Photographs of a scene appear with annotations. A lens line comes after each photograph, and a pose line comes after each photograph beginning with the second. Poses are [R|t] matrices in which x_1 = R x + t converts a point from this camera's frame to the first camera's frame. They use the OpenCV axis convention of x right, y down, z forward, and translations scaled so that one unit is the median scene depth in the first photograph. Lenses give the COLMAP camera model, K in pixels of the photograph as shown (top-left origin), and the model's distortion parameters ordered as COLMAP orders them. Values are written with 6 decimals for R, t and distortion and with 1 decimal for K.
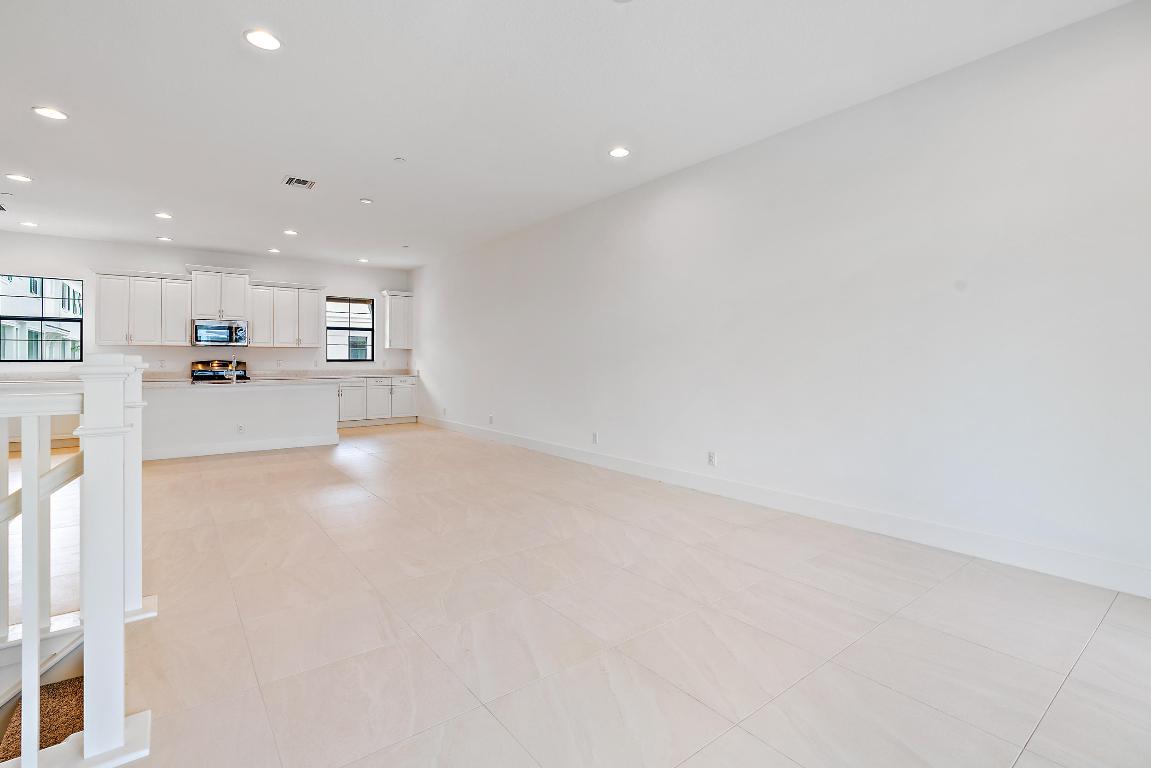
lens RADIAL K [[530.1, 0, 575.7], [0, 530.1, 358.1], [0, 0, 1]] dist [-0.004215, -0.000290]
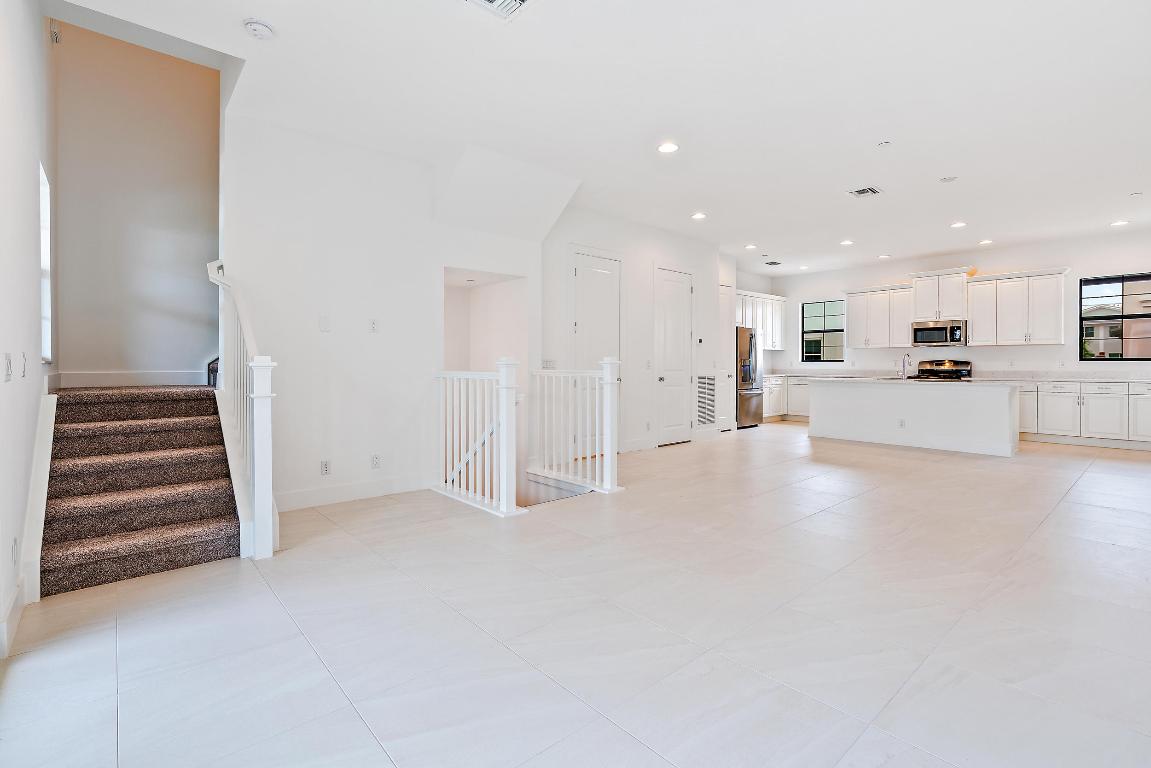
lens RADIAL K [[530.1, 0, 576.0], [0, 530.1, 372.5], [0, 0, 1]] dist [-0.004215, -0.000290]
pose [[0.059299, 0.020162, -0.998037, 0.306153], [0.009000, 0.999745, 0.020732, 0.000651], [0.998200, -0.010211, 0.059103, 0.209532]]
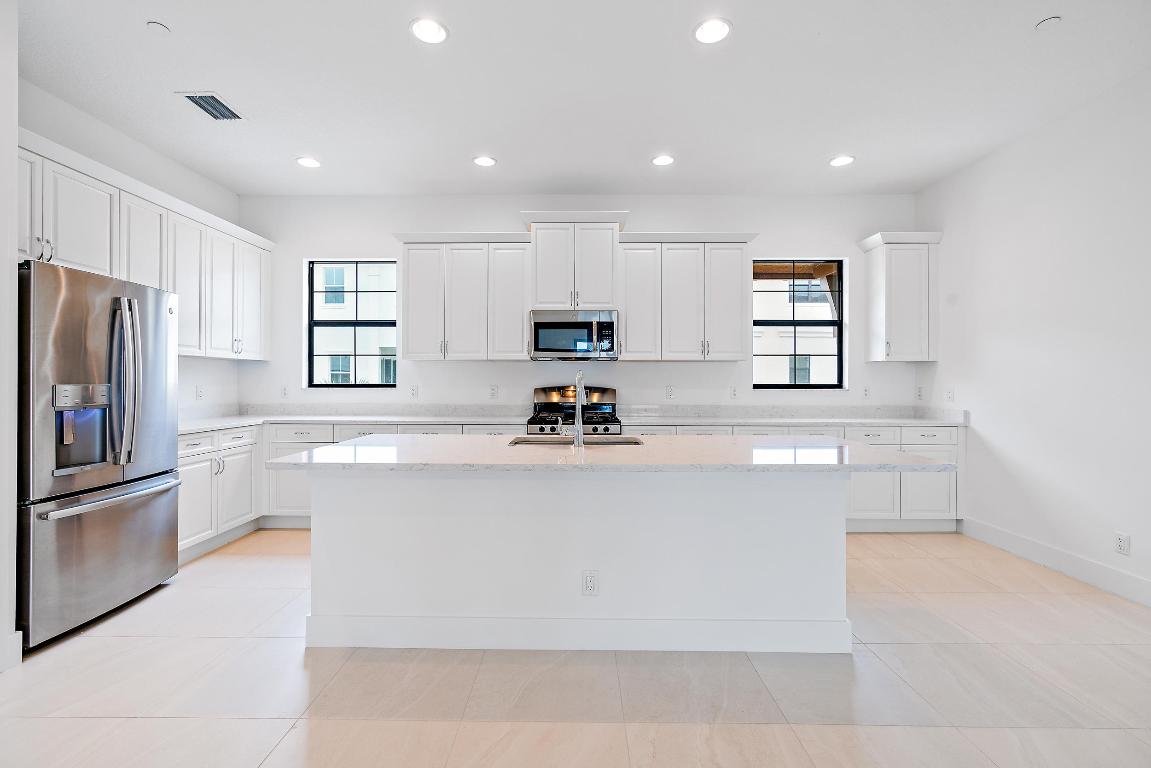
lens RADIAL K [[530.1, 0, 573.1], [0, 530.1, 380.0], [0, 0, 1]] dist [-0.004215, -0.000290]
pose [[0.776883, 0.001425, -0.629643, -0.310670], [0.000178, 0.999997, 0.002482, -0.003265], [0.629645, -0.002040, 0.776880, 0.542025]]
